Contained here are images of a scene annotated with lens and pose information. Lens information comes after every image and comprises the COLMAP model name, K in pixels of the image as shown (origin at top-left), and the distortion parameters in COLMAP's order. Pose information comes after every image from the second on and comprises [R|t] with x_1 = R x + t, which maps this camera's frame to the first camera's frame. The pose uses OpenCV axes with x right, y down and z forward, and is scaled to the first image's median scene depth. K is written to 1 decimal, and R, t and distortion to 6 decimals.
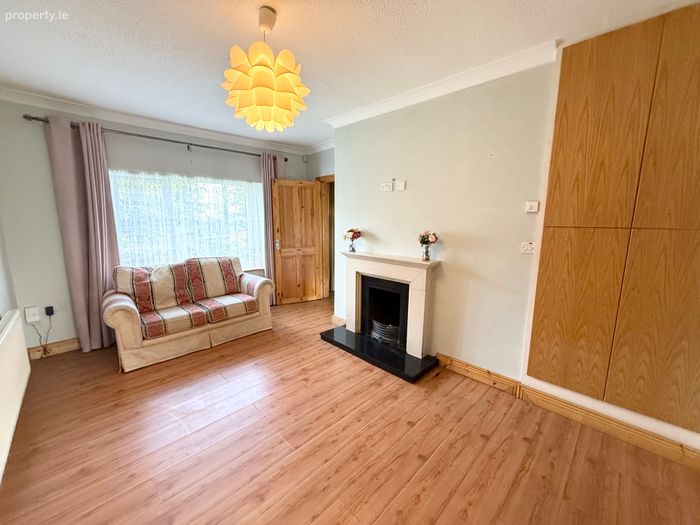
lens RADIAL K [[279.2, 0, 346.9], [0, 279.2, 260.8], [0, 0, 1]] dist [-0.006475, 0.000687]
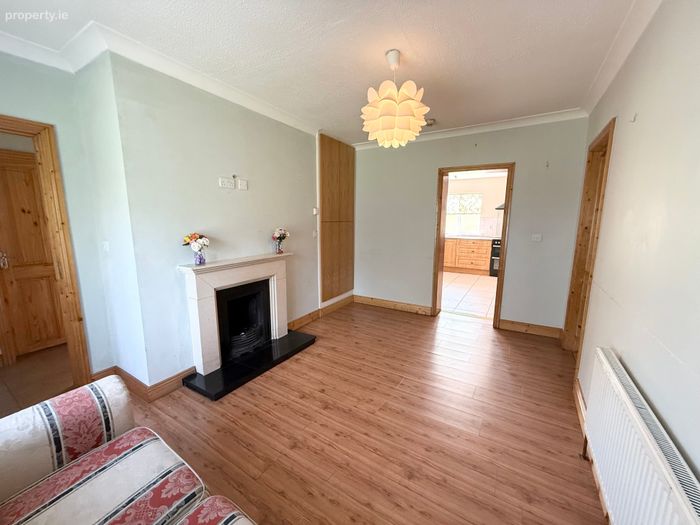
lens RADIAL K [[279.2, 0, 346.4], [0, 279.2, 263.3], [0, 0, 1]] dist [-0.006475, 0.000687]
pose [[-0.233606, -0.159889, 0.959095, -1.009238], [0.147227, 0.969198, 0.197433, -0.164802], [-0.961120, 0.187327, -0.202871, 1.045671]]
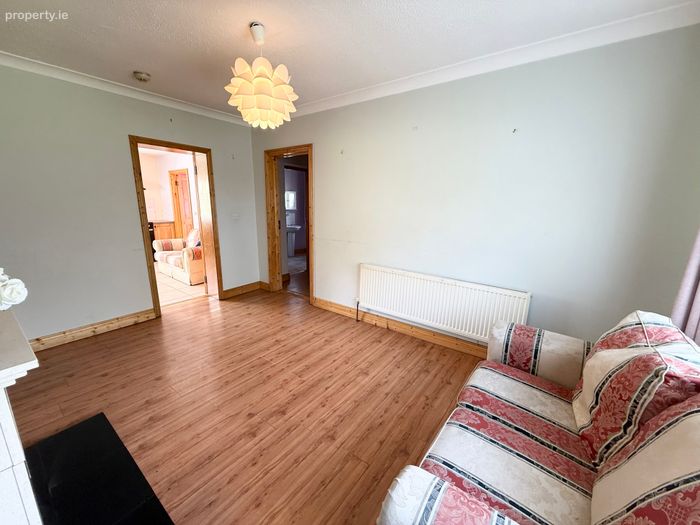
lens RADIAL K [[279.2, 0, 349.0], [0, 279.2, 264.0], [0, 0, 1]] dist [-0.006475, 0.000687]
pose [[-0.987386, 0.017912, -0.157316, -0.303432], [-0.040921, 0.930953, 0.362839, -0.251716], [0.152953, 0.364699, -0.918477, 1.611910]]
